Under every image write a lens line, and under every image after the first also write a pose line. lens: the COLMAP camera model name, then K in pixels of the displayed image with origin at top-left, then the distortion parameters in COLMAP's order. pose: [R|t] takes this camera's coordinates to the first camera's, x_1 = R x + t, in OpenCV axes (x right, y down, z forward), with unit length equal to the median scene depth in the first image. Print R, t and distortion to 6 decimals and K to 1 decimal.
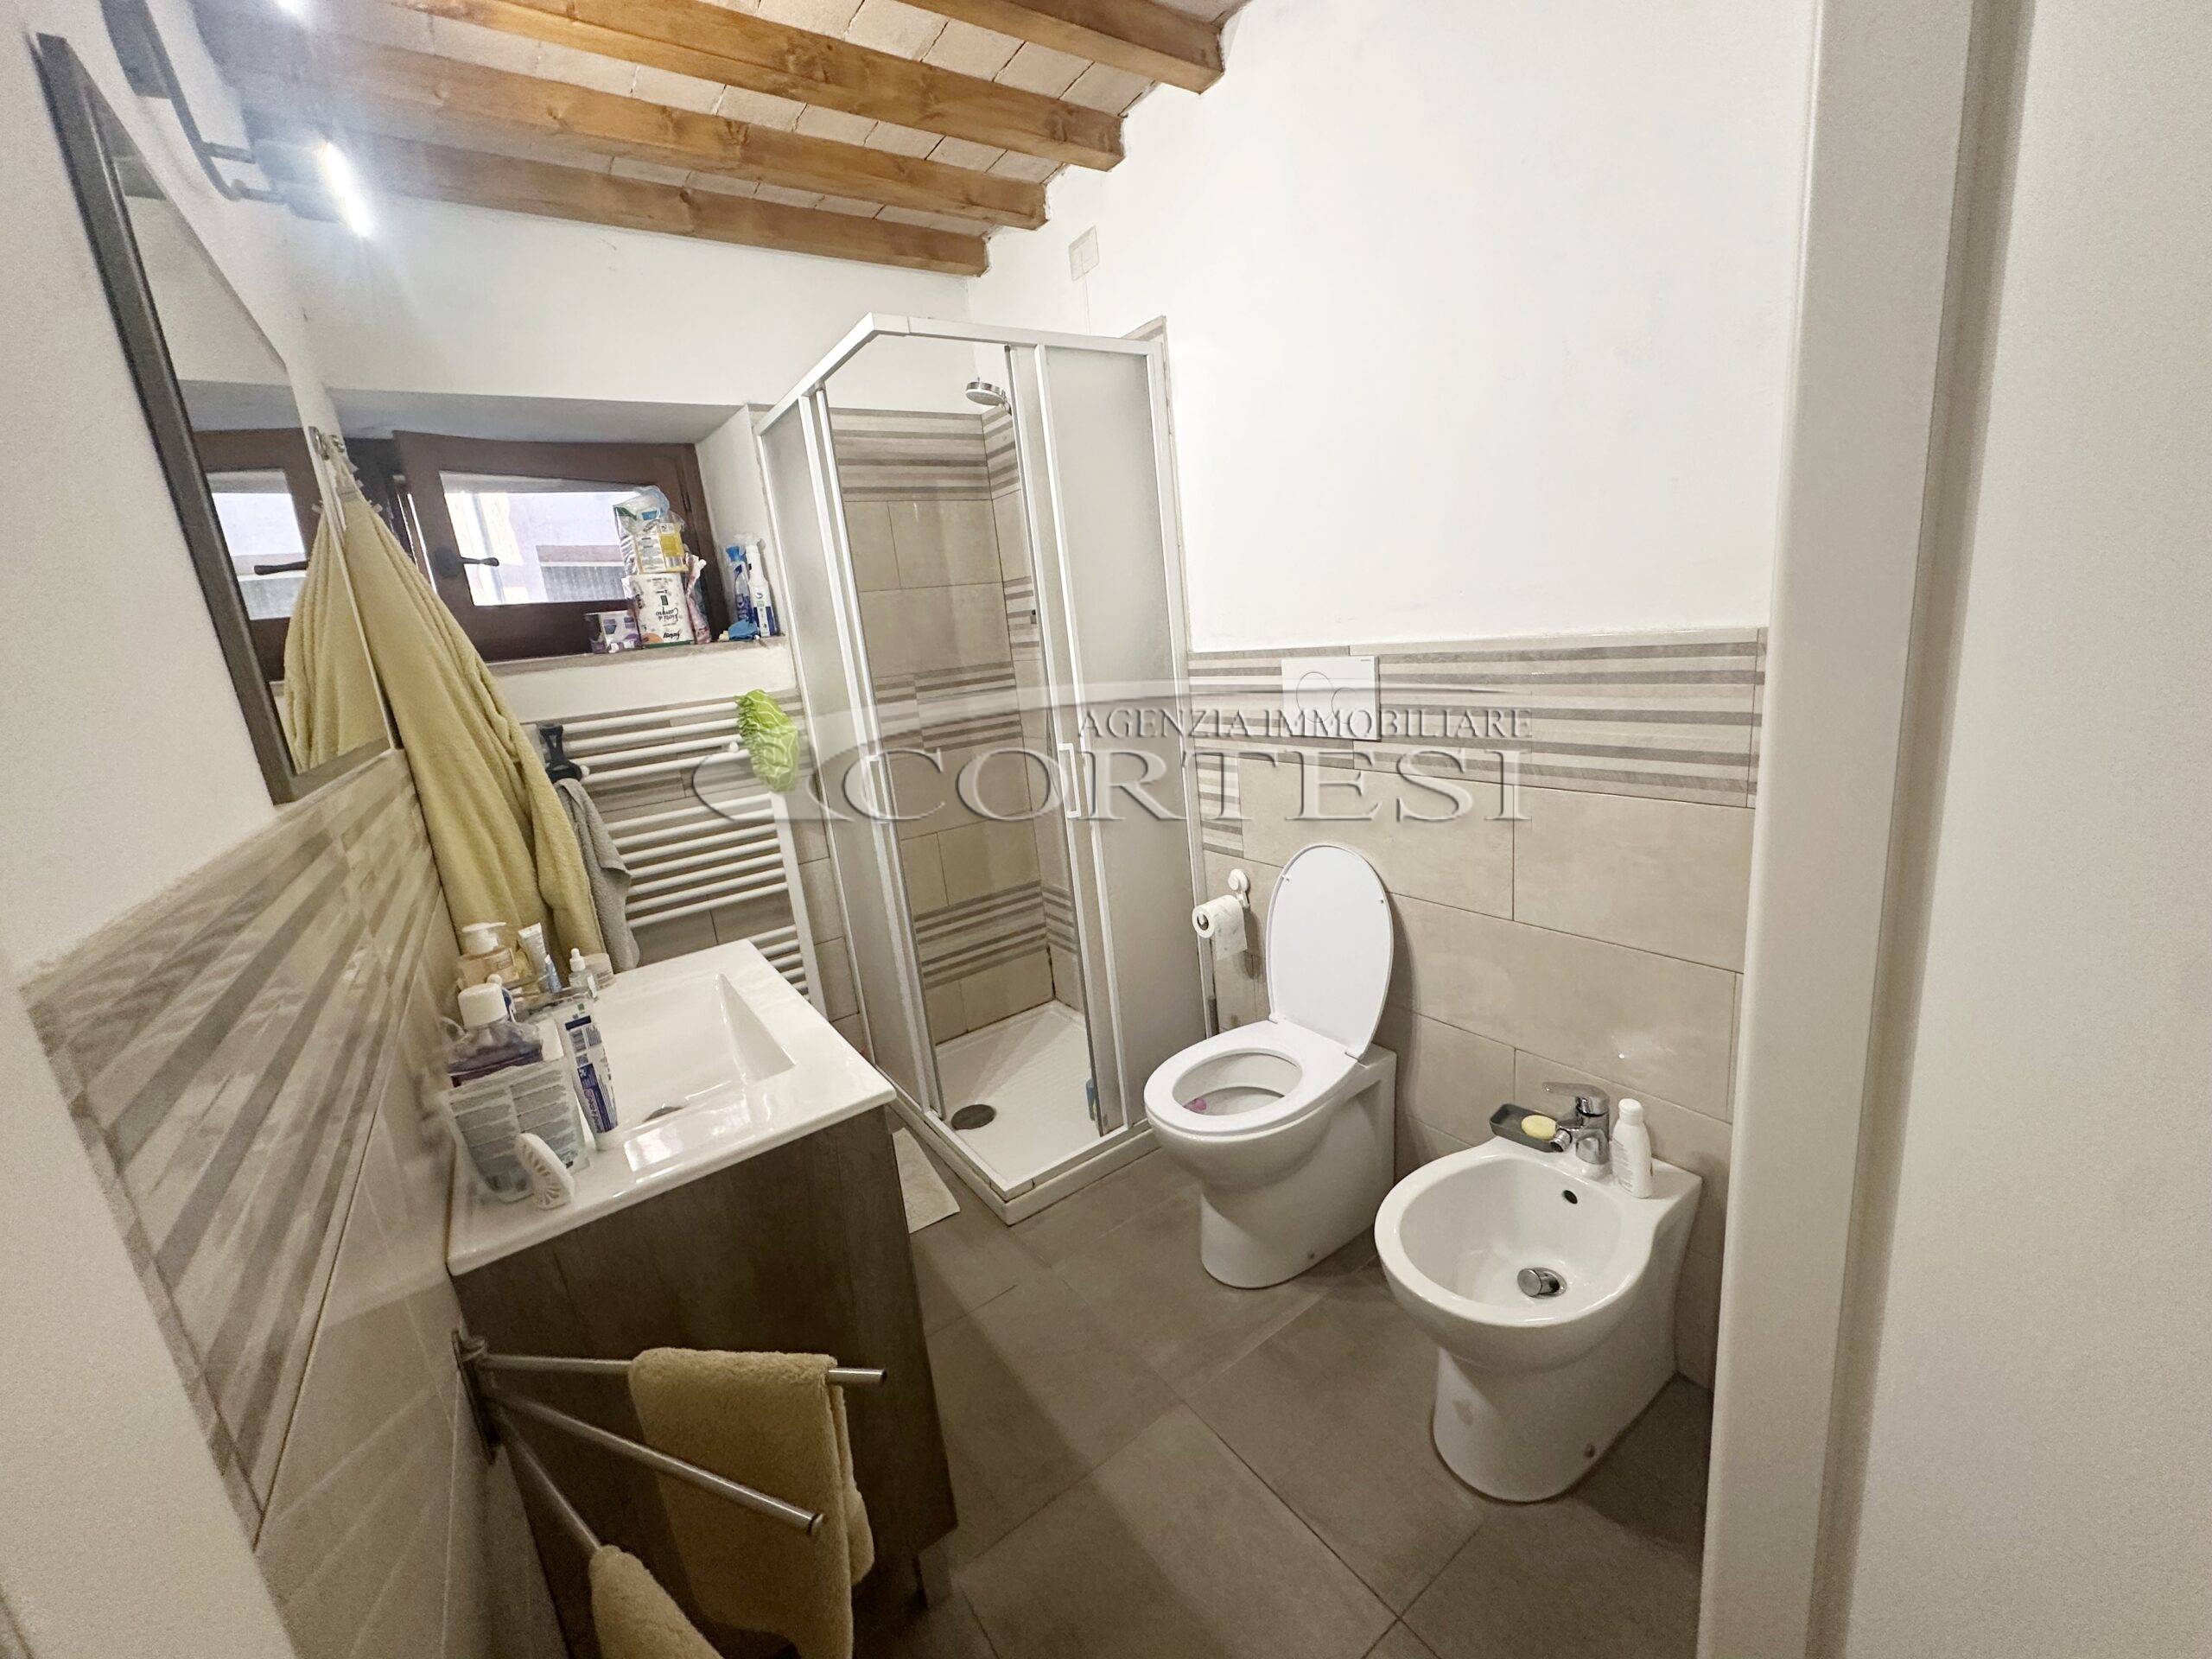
lens RADIAL K [[879.6, 0, 1106.9], [0, 879.6, 826.7], [0, 0, 1]] dist [-0.002697, 0.000557]
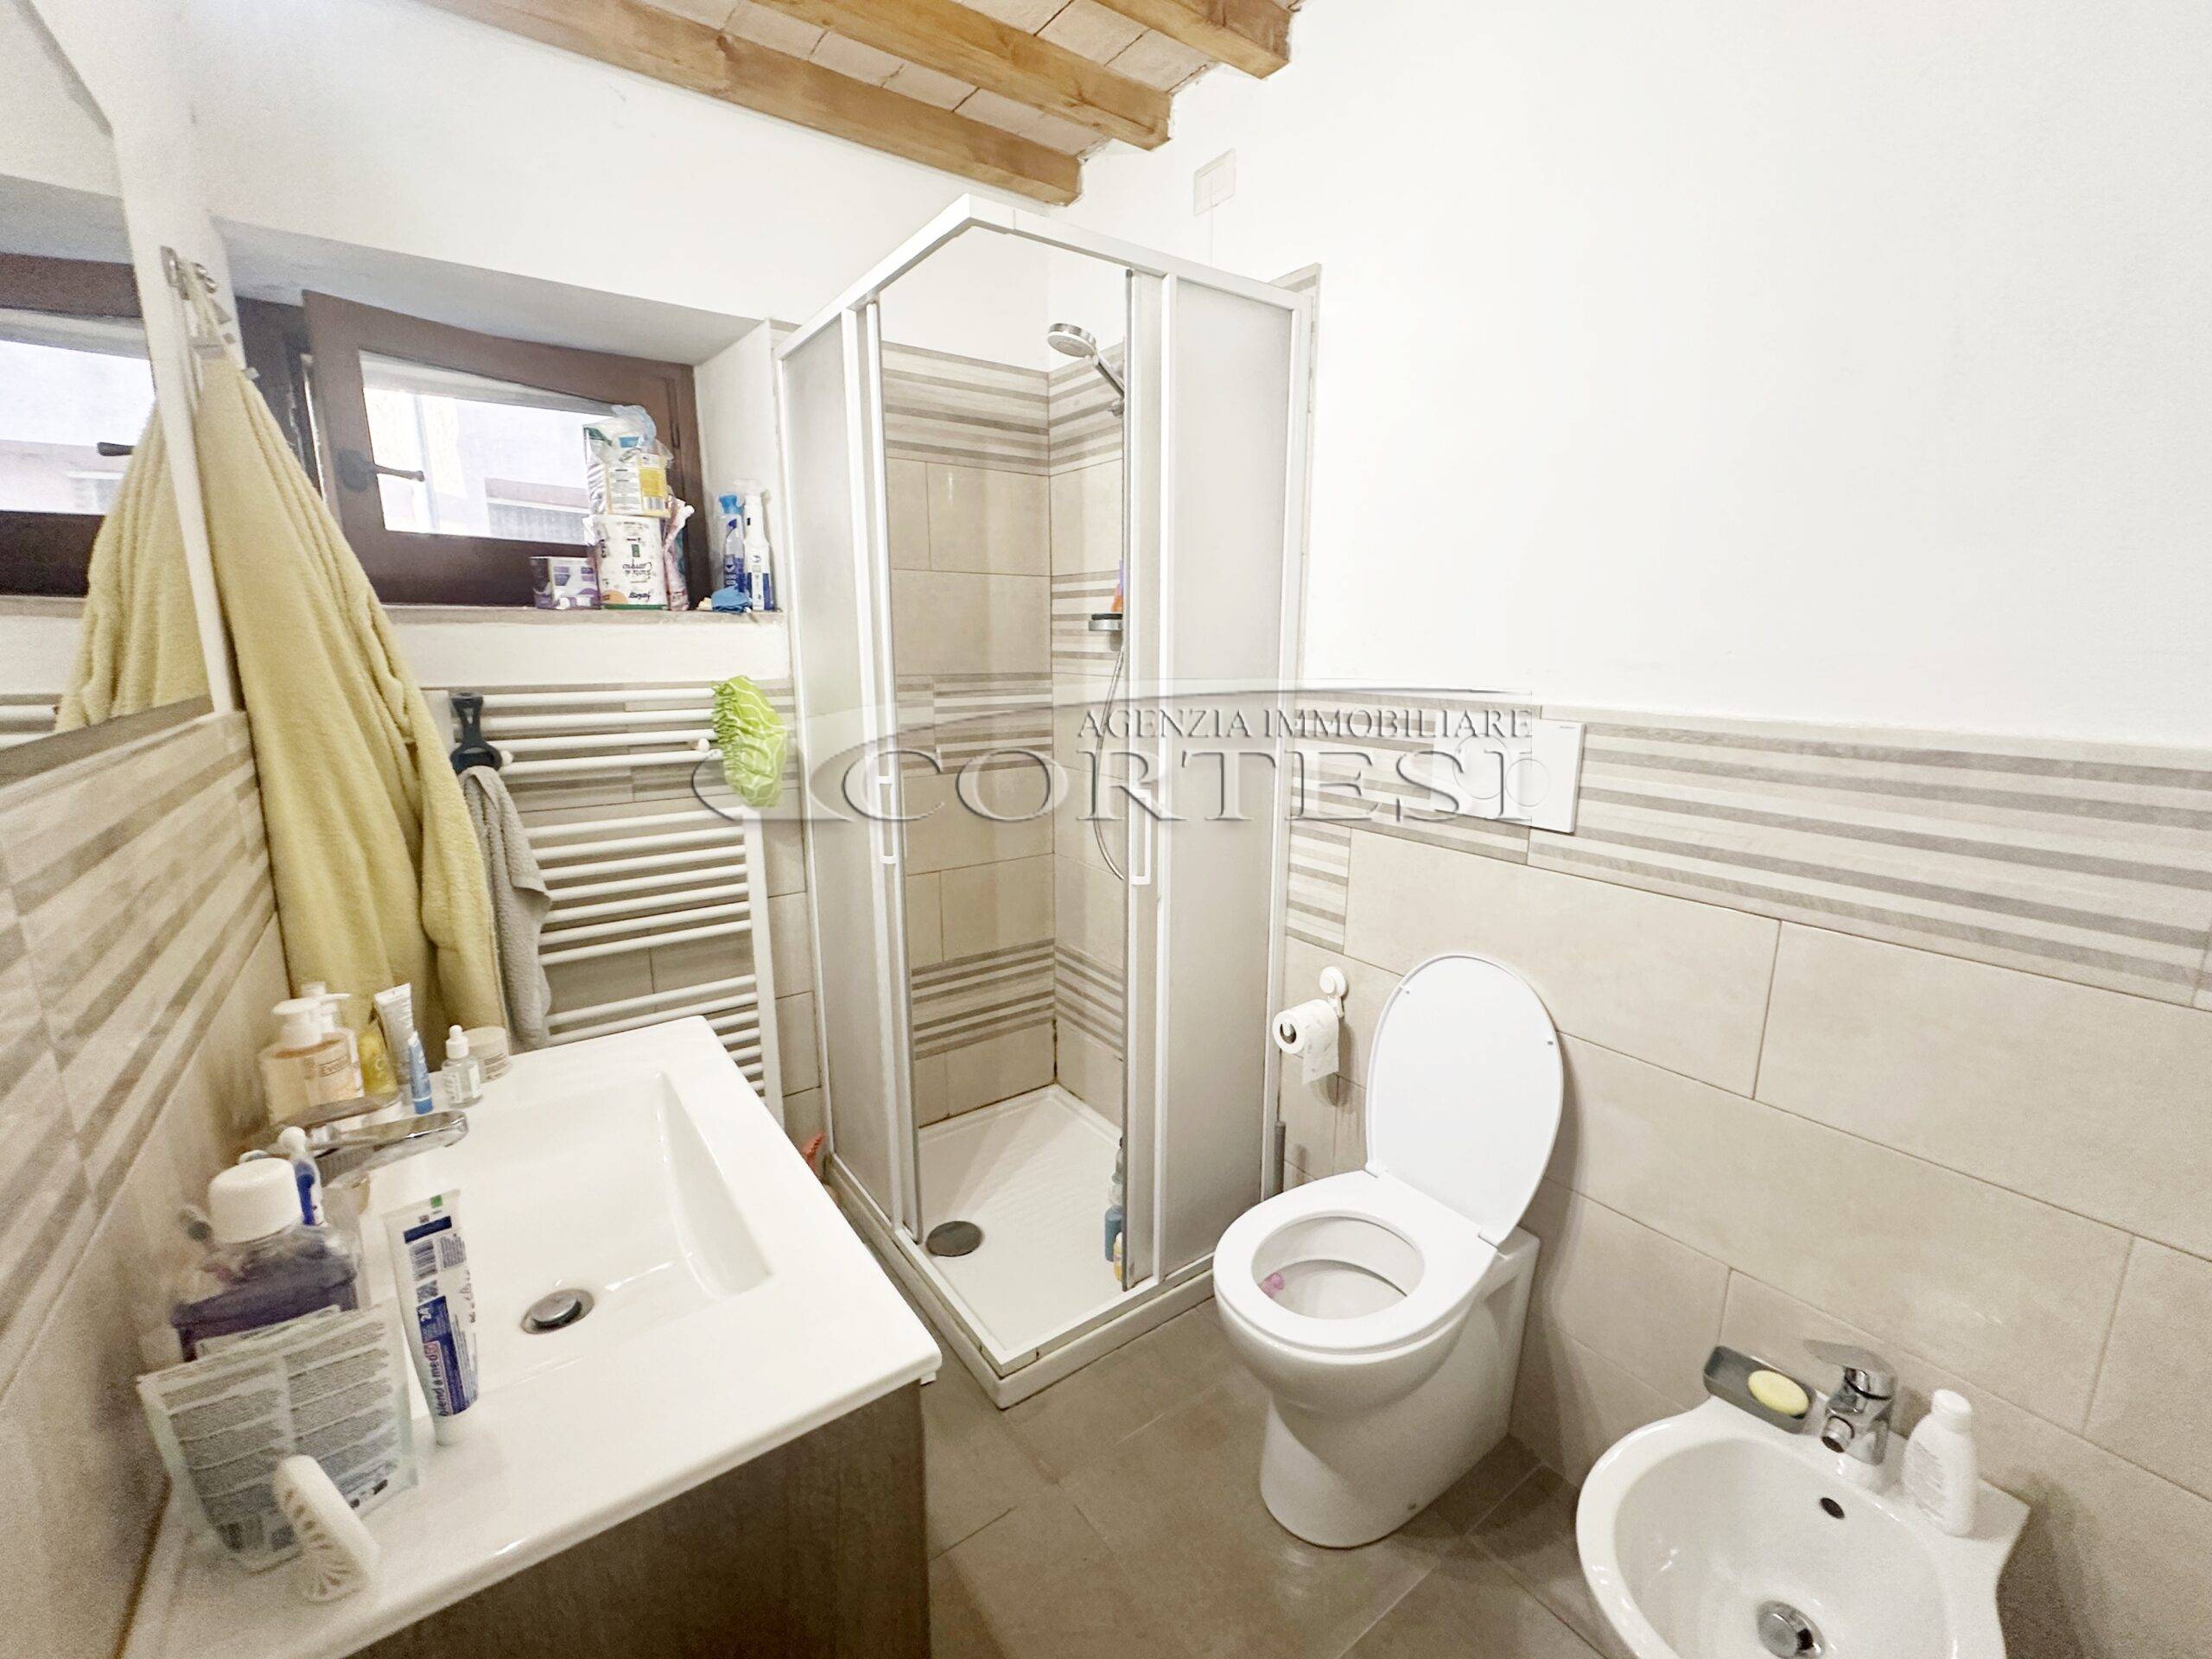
lens RADIAL K [[936.7, 0, 1107.4], [0, 936.7, 826.8], [0, 0, 1]] dist [-0.002133, 0.000326]
pose [[0.994335, 0.100794, 0.033737, -0.098078], [-0.099839, 0.994584, -0.028890, -0.034028], [-0.036466, 0.025358, 0.999013, 0.173933]]
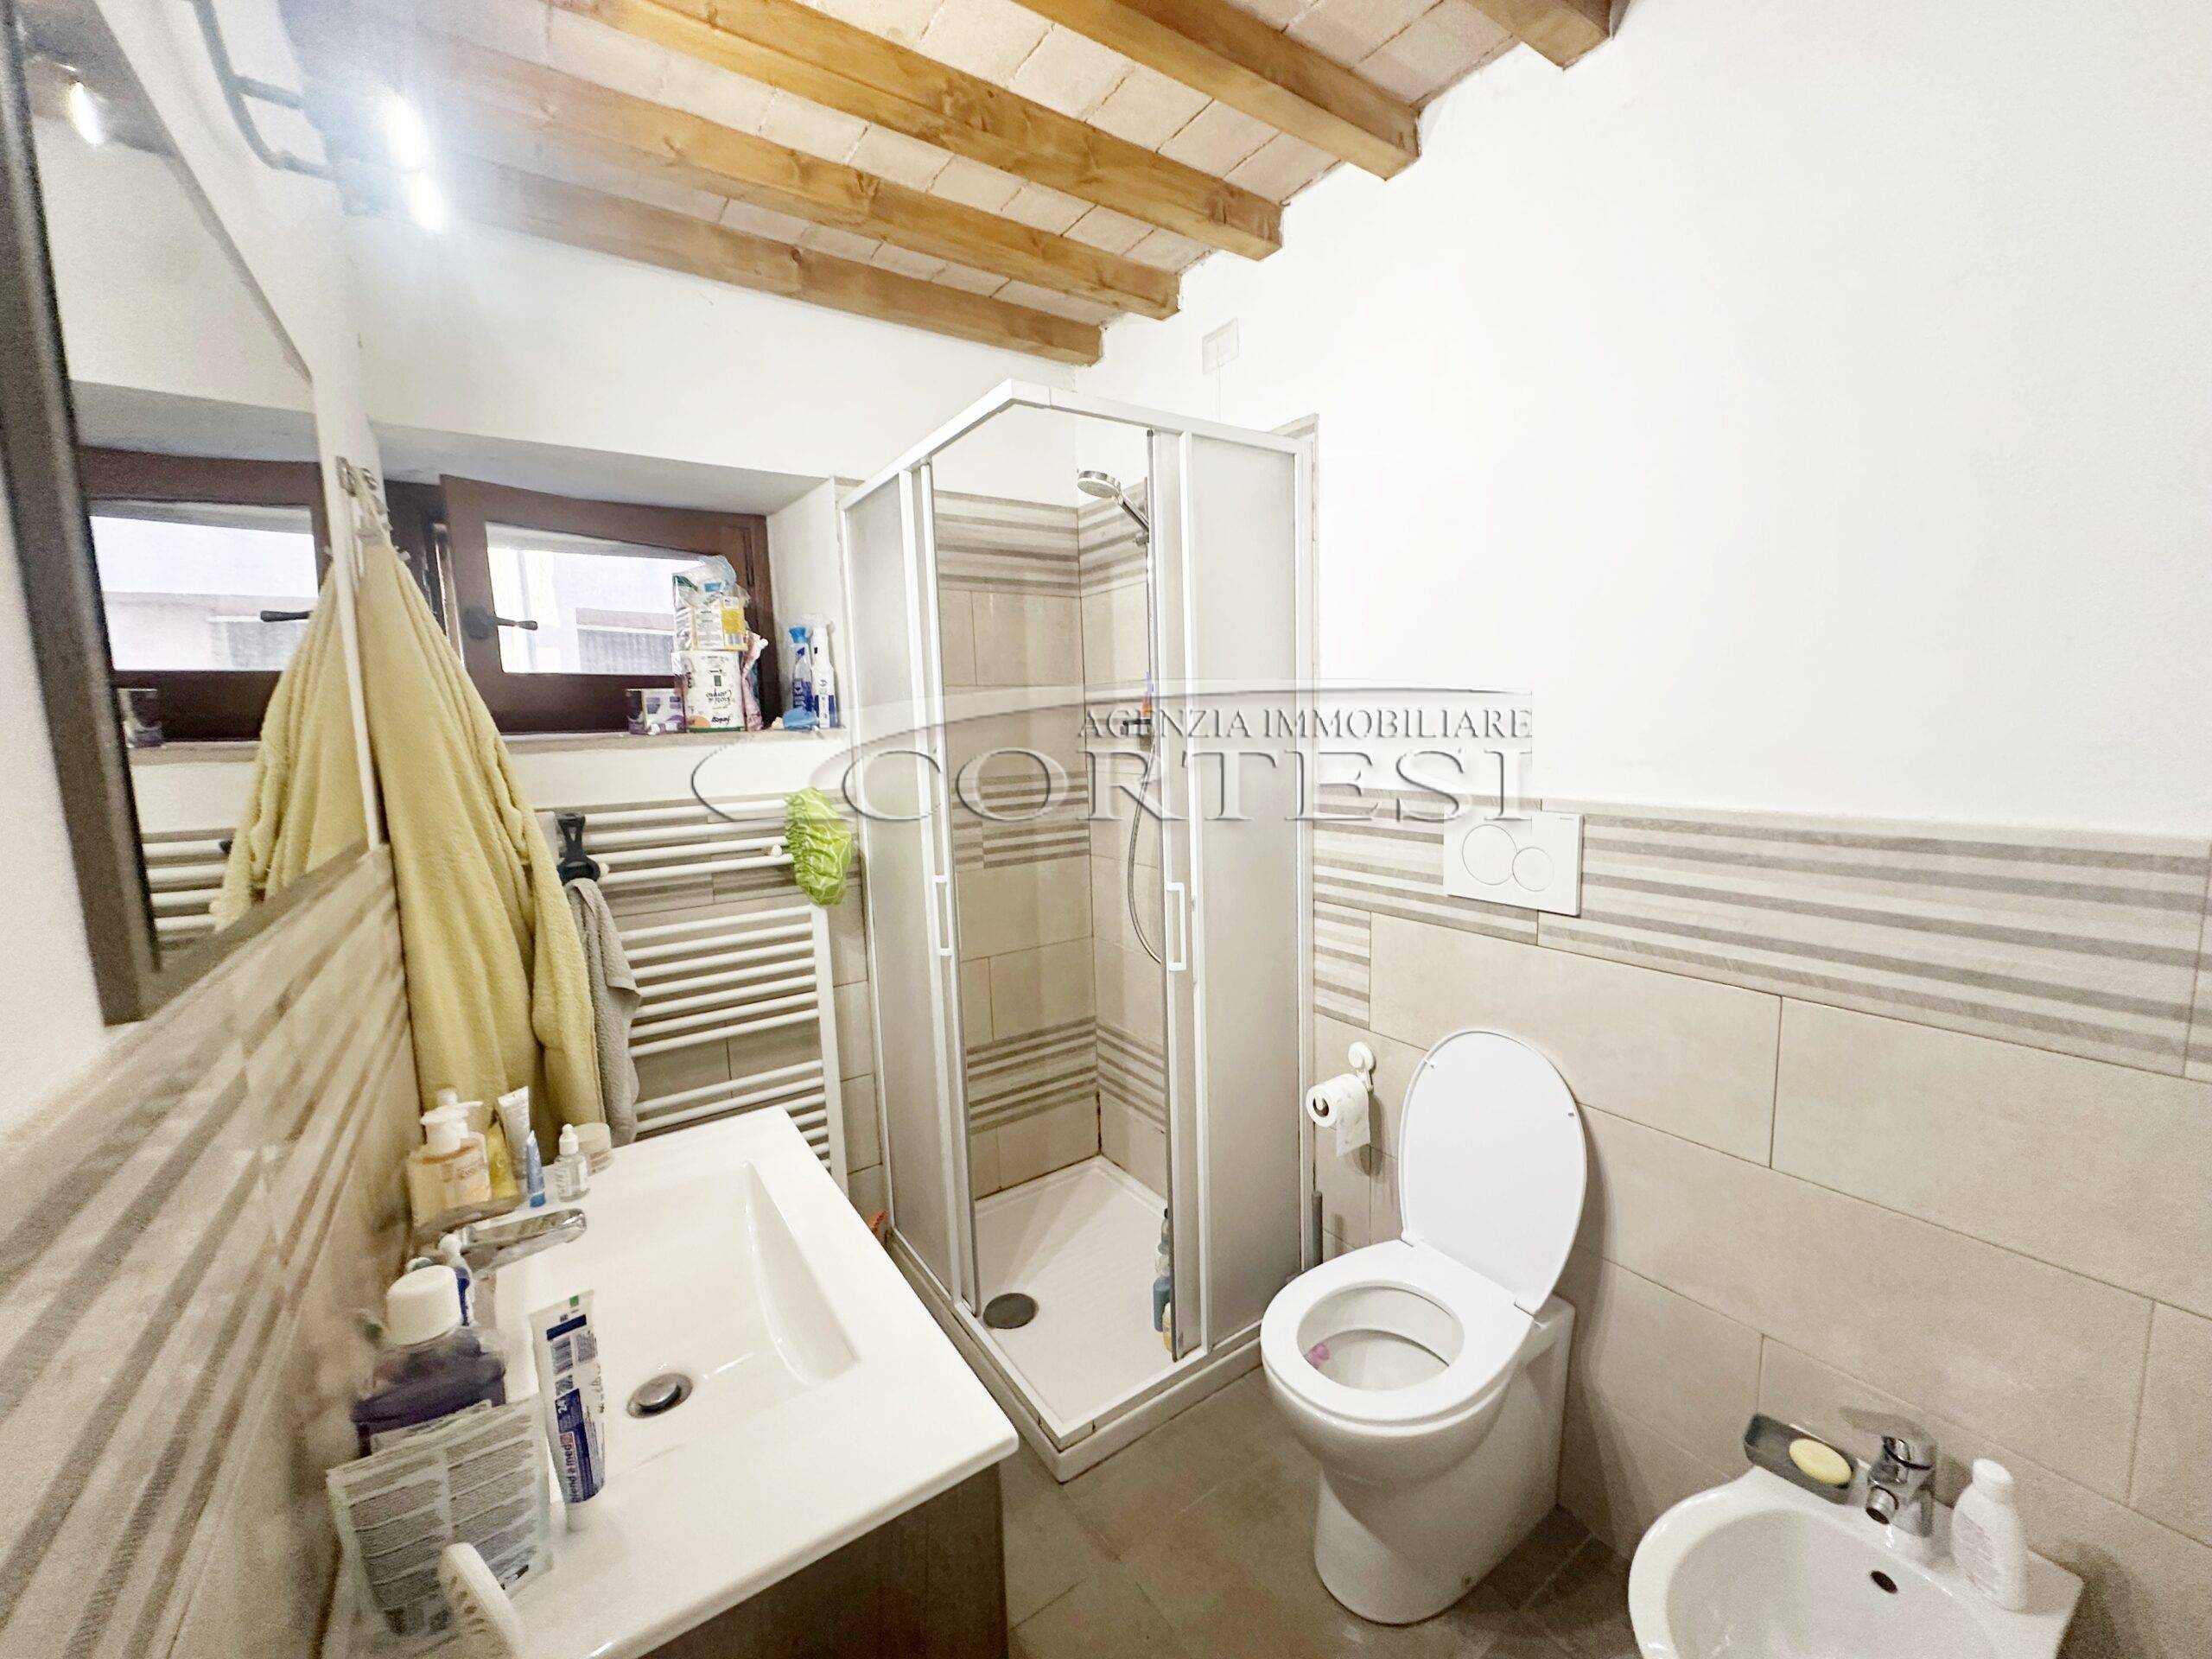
lens RADIAL K [[879.6, 0, 1106.9], [0, 879.6, 826.7], [0, 0, 1]] dist [-0.002697, 0.000557]
pose [[0.997359, 0.072460, -0.004851, -0.108898], [-0.072567, 0.991765, -0.105527, -0.052435], [-0.002835, 0.105601, 0.994405, 0.150111]]
